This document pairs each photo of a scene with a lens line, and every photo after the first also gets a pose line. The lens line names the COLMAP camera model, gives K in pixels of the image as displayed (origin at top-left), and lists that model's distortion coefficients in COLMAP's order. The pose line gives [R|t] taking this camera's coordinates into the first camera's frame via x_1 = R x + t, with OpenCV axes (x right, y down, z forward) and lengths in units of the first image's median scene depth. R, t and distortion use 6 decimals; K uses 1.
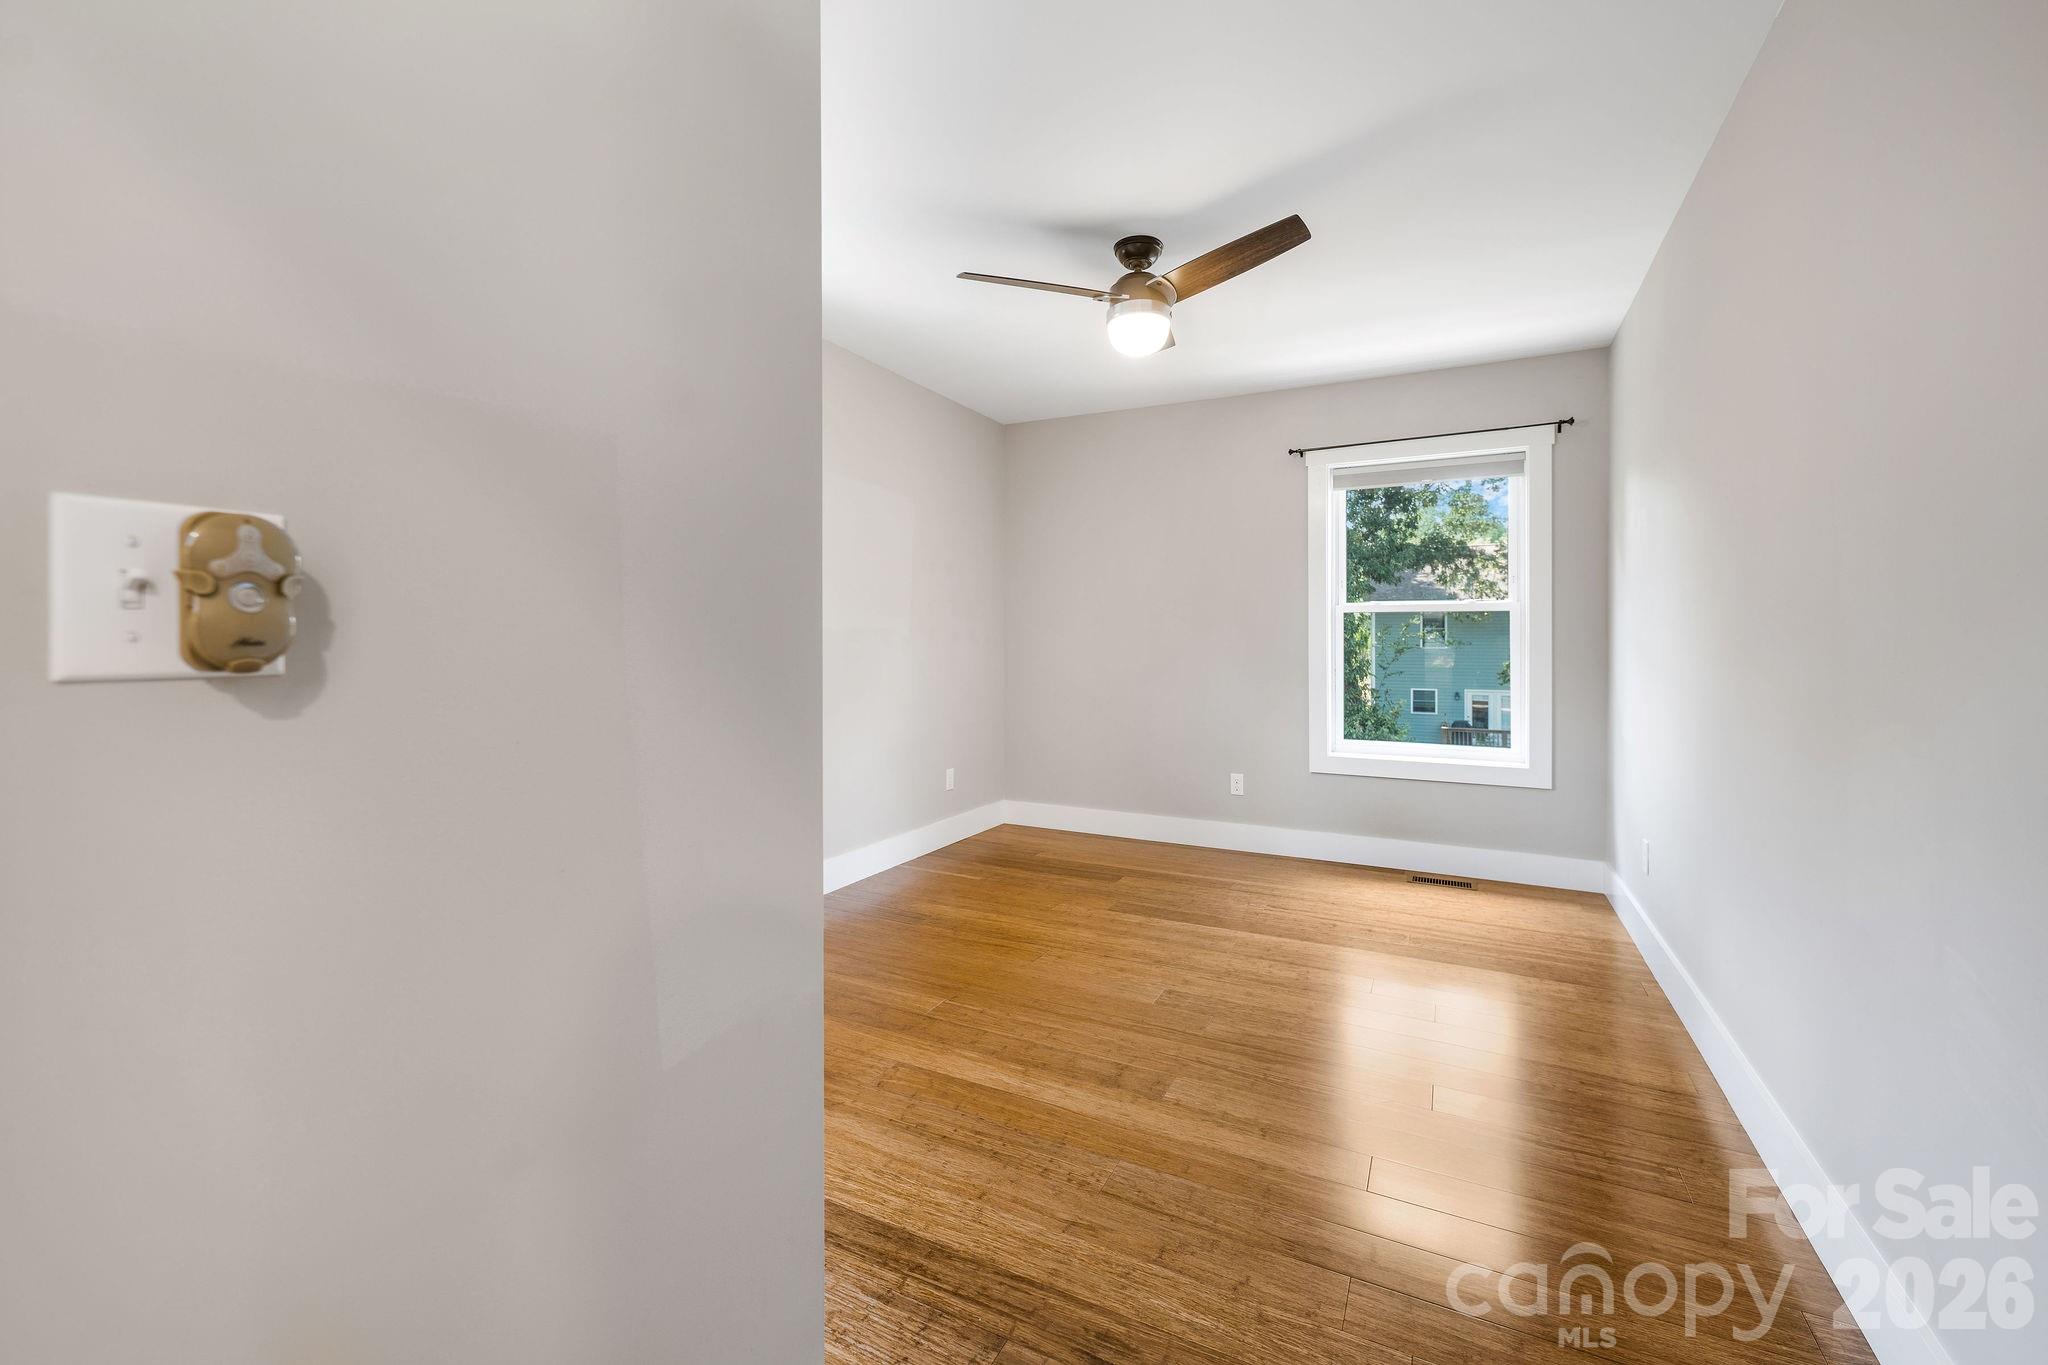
lens RADIAL K [[853.3, 0, 1006.6], [0, 853.3, 659.1], [0, 0, 1]] dist [0.015512, -0.010486]
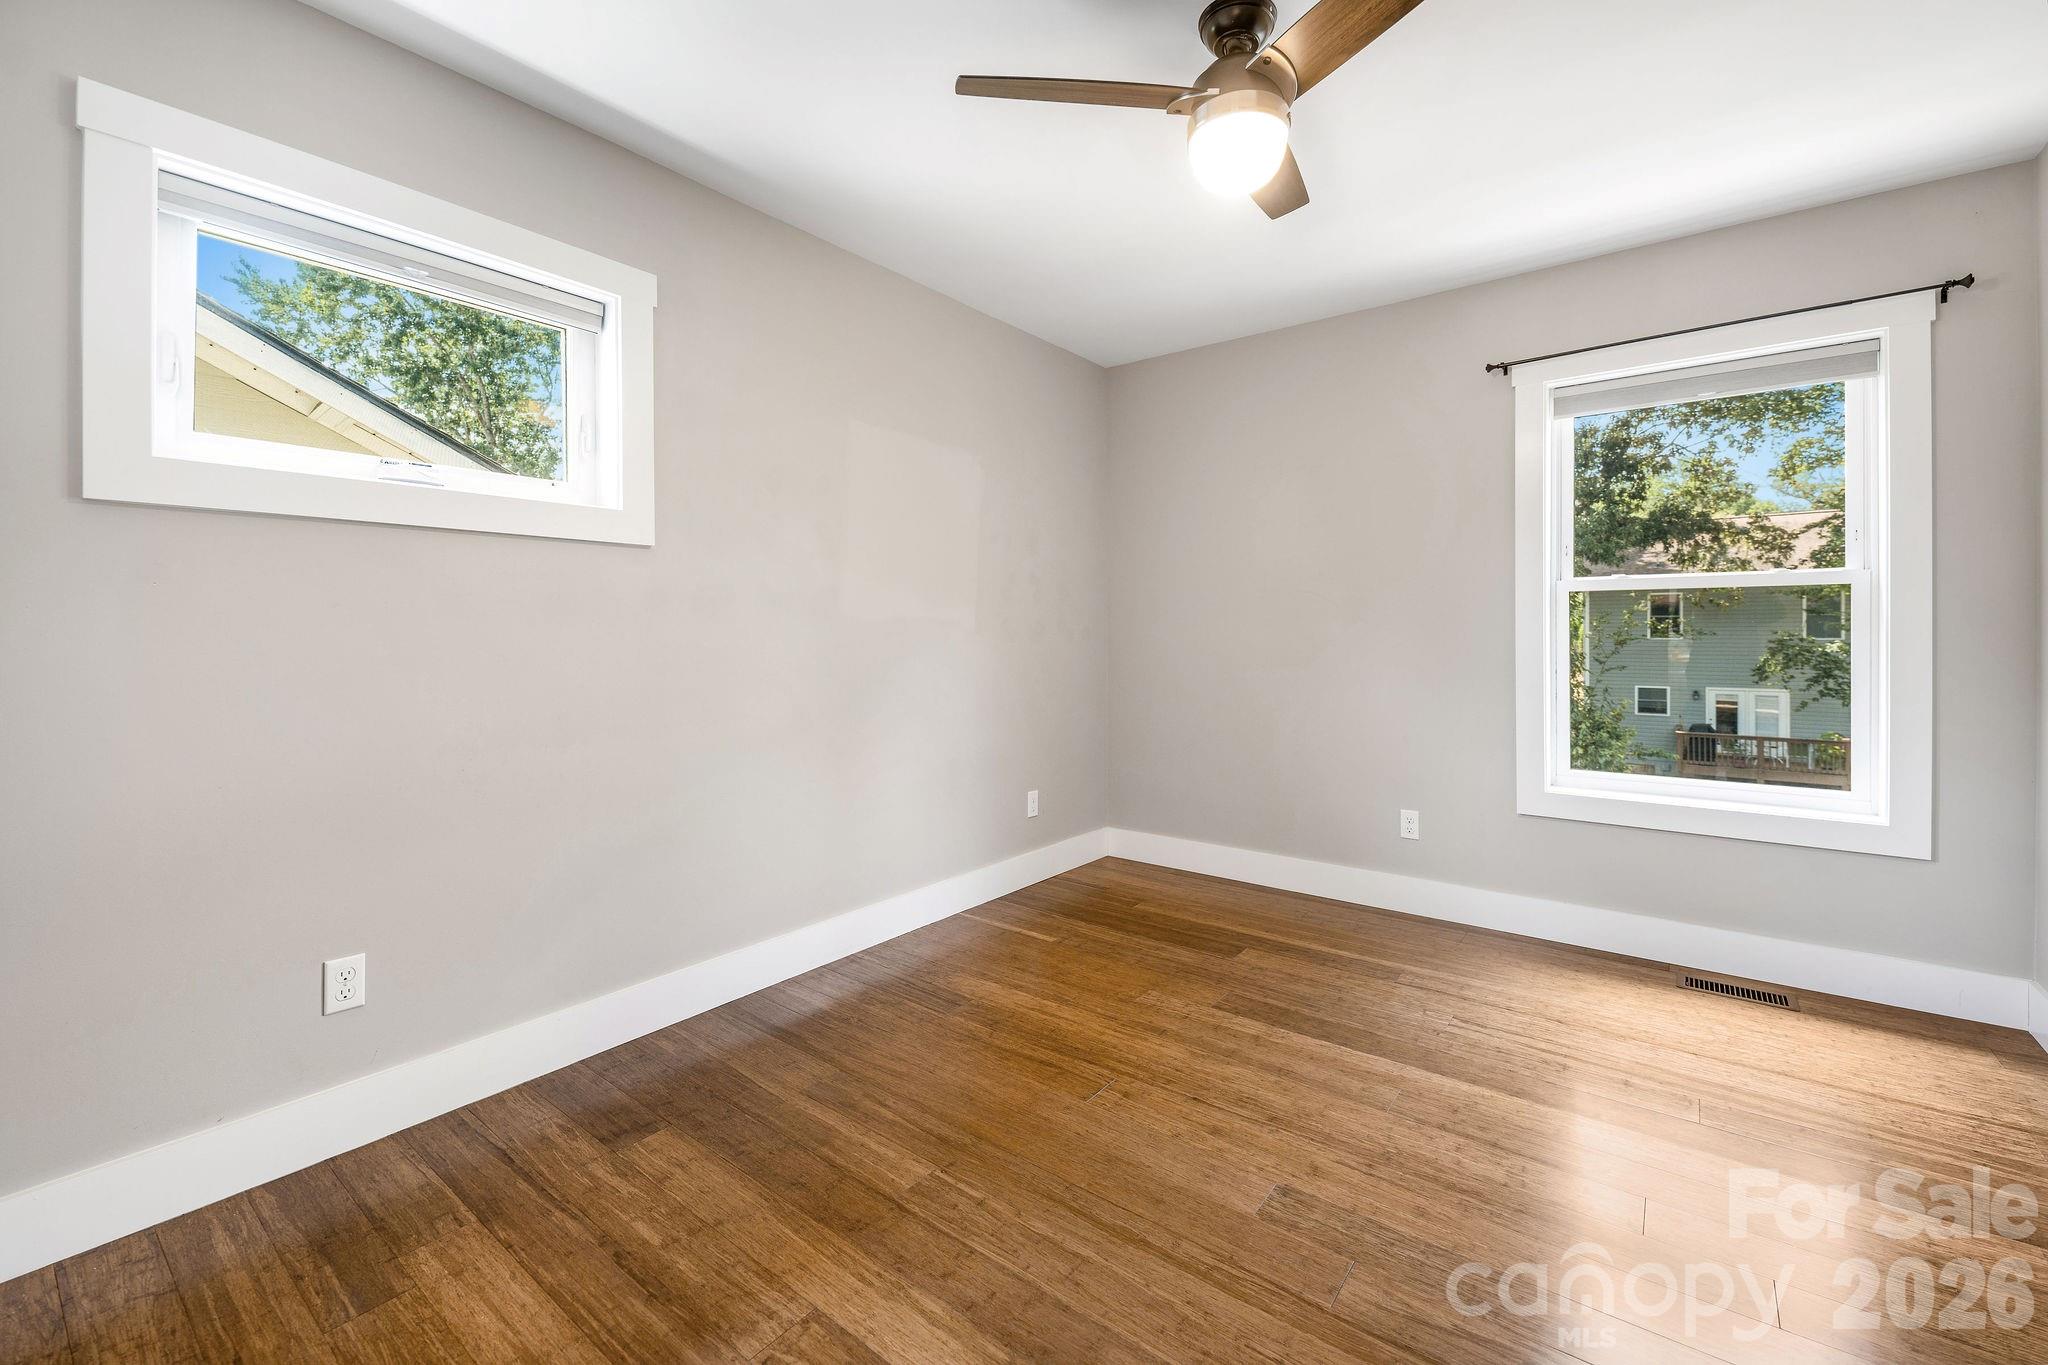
lens RADIAL K [[823.9, 0, 1030.3], [0, 823.9, 653.7], [0, 0, 1]] dist [0.019019, -0.009529]
pose [[0.983911, -0.000883, -0.178657, 0.084255], [0.001413, 0.999995, 0.002840, -0.005102], [0.178654, -0.003047, 0.983907, 0.268006]]
